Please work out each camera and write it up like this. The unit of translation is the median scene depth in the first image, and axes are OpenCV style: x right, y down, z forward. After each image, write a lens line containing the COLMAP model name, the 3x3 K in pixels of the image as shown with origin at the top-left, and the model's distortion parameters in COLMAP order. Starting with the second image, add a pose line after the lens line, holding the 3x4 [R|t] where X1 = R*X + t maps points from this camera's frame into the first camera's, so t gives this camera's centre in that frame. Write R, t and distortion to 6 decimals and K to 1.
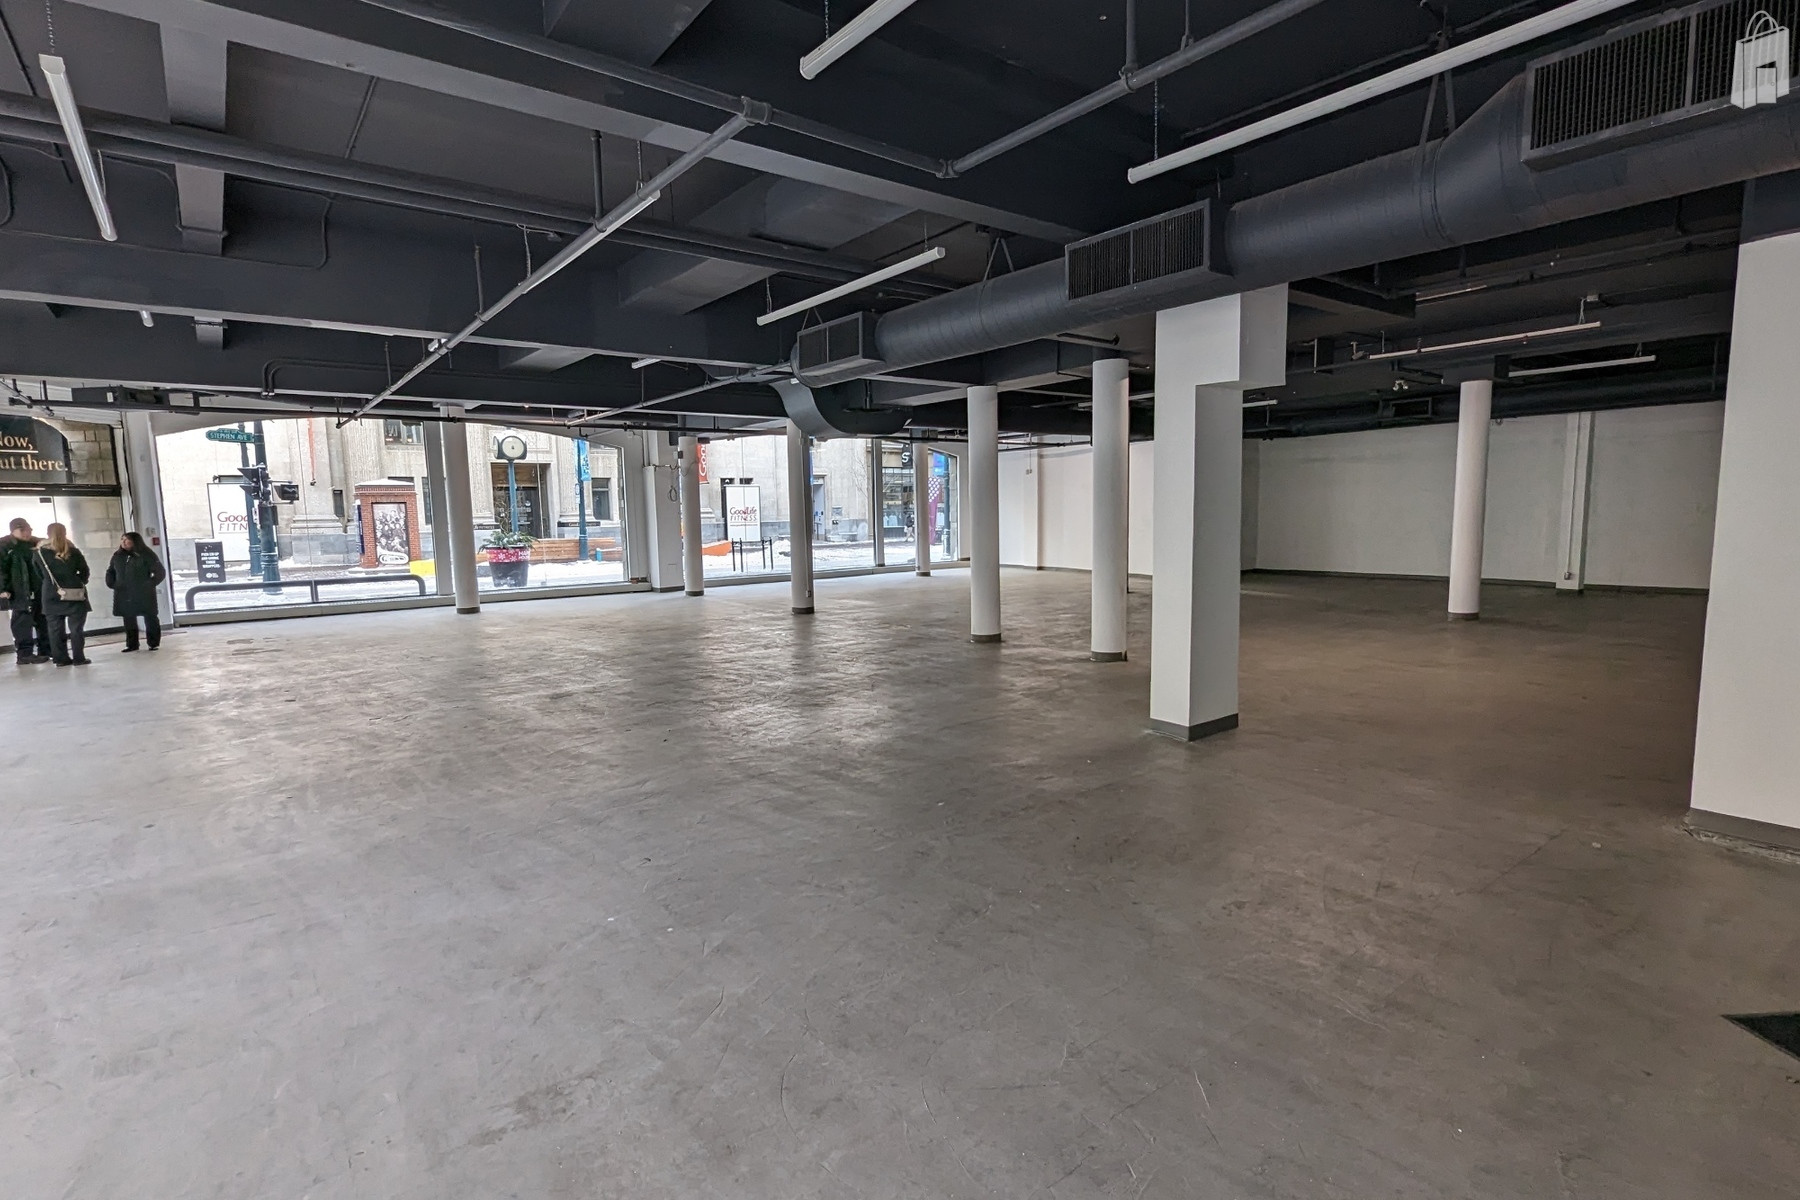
lens RADIAL K [[872.5, 0, 897.4], [0, 872.5, 598.1], [0, 0, 1]] dist [-0.003849, 0.000897]
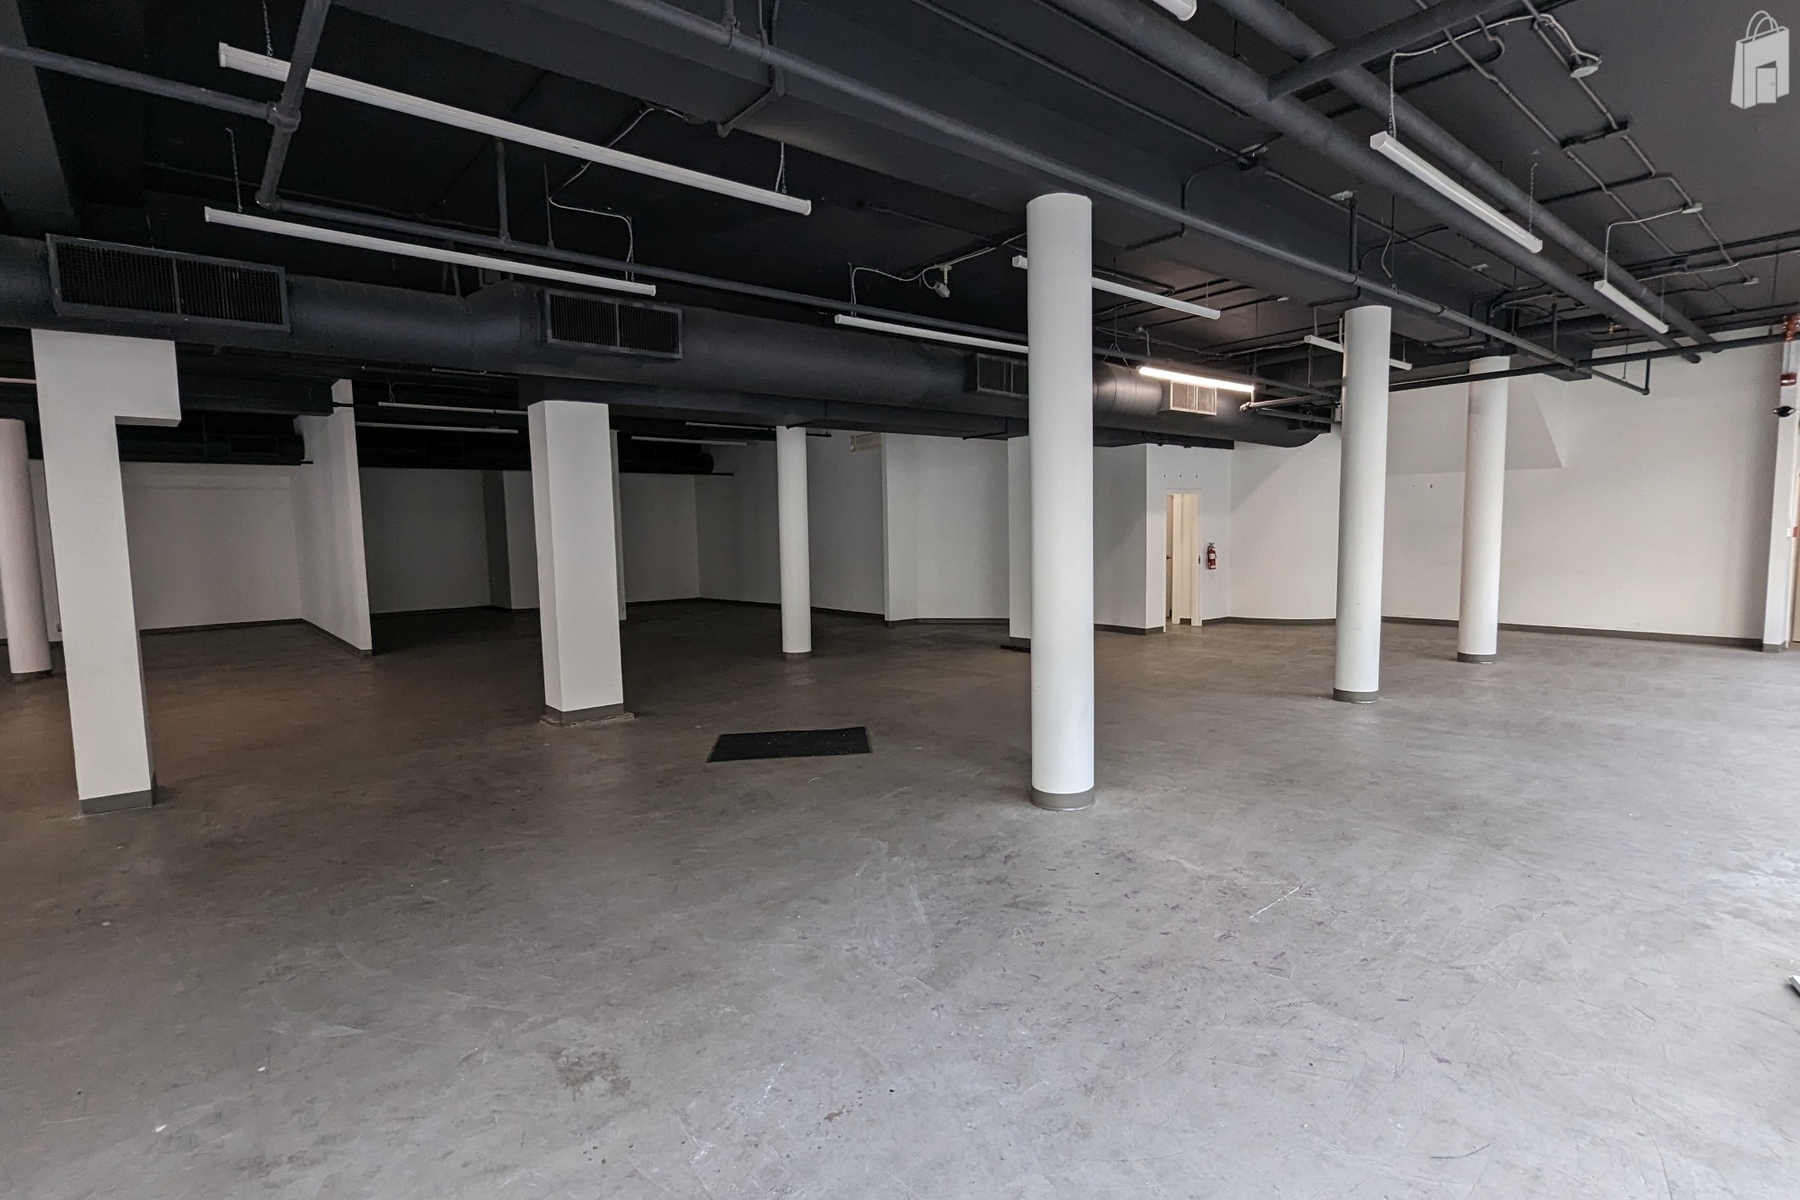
lens RADIAL K [[872.5, 0, 901.6], [0, 872.5, 604.2], [0, 0, 1]] dist [-0.003849, 0.000897]
pose [[-0.028801, -0.067825, 0.997281, -1.195544], [0.122985, 0.989875, 0.070873, -0.025227], [-0.991990, 0.124692, -0.020168, 0.446641]]
